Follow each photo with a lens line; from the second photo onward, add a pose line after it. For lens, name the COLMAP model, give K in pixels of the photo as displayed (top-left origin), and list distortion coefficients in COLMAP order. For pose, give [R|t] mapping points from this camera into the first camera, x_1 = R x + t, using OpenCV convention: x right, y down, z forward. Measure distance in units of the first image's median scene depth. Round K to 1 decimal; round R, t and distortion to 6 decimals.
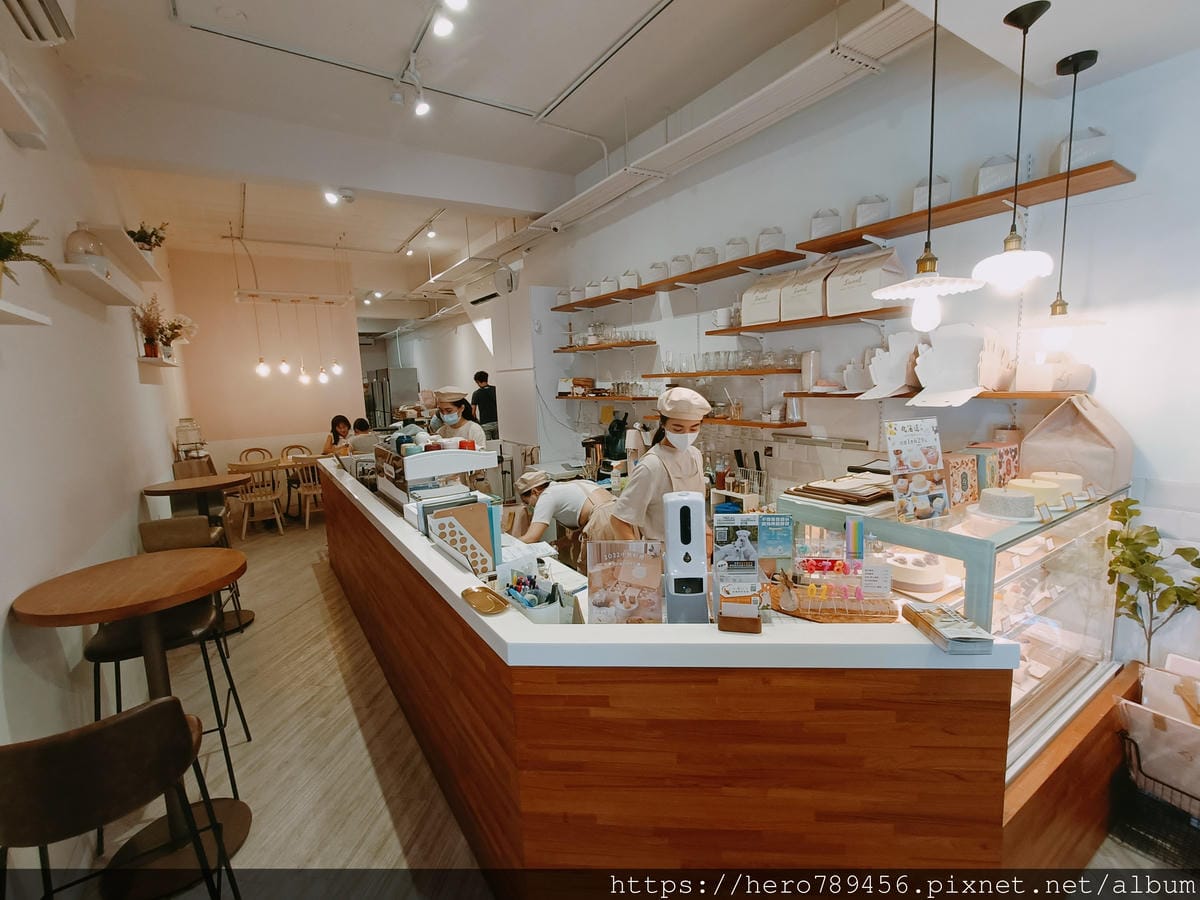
lens RADIAL K [[540.2, 0, 600.0], [0, 540.2, 450.0], [0, 0, 1]] dist [-0.002577, 0.000146]
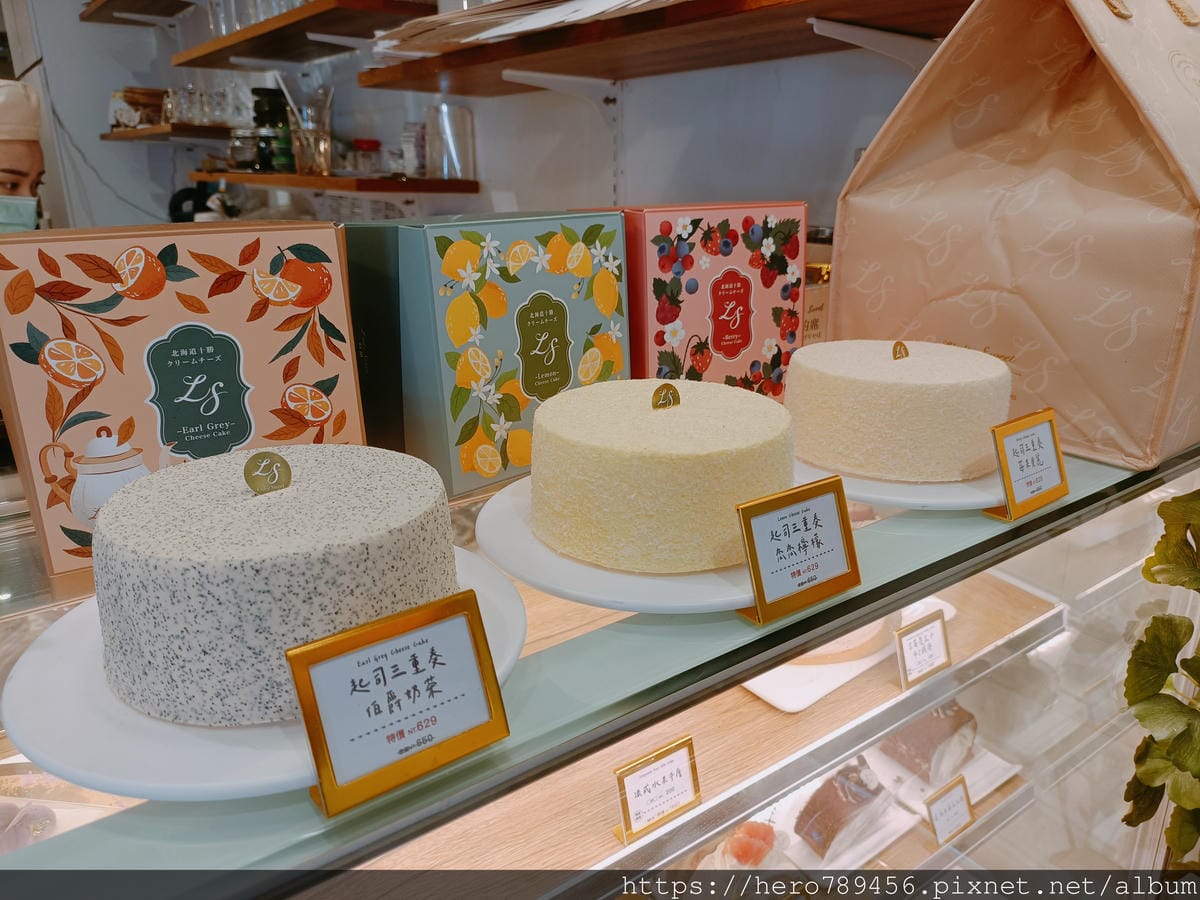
lens RADIAL K [[884.9, 0, 600.0], [0, 884.9, 450.0], [0, 0, 1]] dist [0.008392, 0.033143]
pose [[0.997718, 0.010951, 0.066621, 0.302696], [-0.022692, 0.983745, 0.178131, 0.010595], [-0.063587, -0.179237, 0.981749, 0.291822]]
